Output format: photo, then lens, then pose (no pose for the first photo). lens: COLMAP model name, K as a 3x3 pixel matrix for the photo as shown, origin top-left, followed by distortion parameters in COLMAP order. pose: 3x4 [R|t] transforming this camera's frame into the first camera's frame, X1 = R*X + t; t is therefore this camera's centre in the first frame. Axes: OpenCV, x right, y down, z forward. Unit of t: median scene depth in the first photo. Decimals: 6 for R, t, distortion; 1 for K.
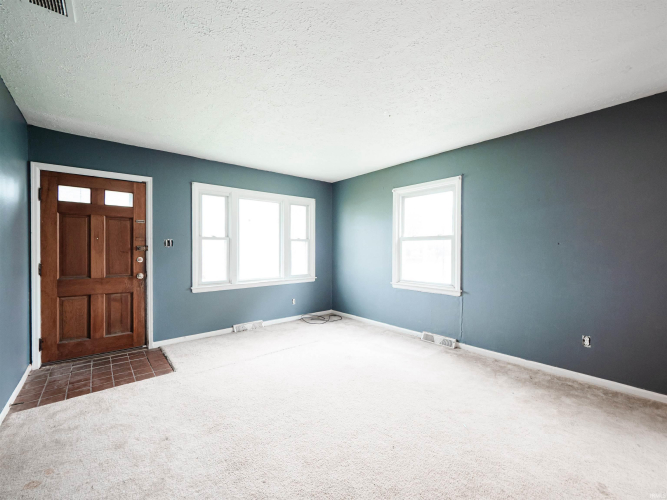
lens RADIAL K [[289.0, 0, 326.9], [0, 289.0, 250.9], [0, 0, 1]] dist [-0.001910, -0.001136]
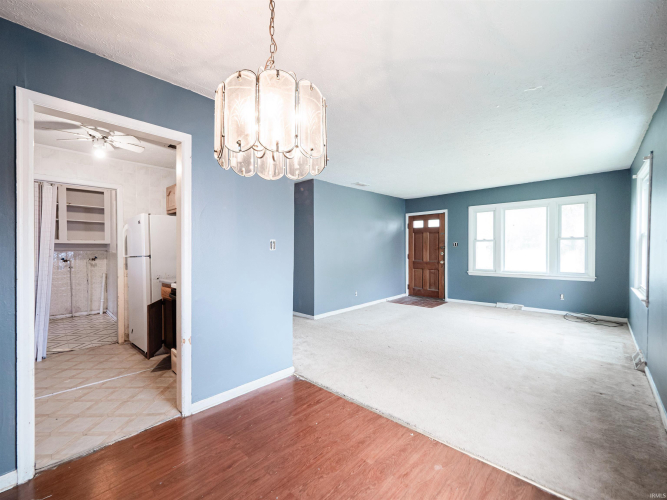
lens RADIAL K [[289.0, 0, 330.8], [0, 289.0, 250.0], [0, 0, 1]] dist [-0.001910, -0.001136]
pose [[0.104394, 0.004271, -0.994527, 1.189177], [-0.001524, 0.999990, 0.004135, -0.000082], [0.994535, 0.001084, 0.104400, 0.065900]]
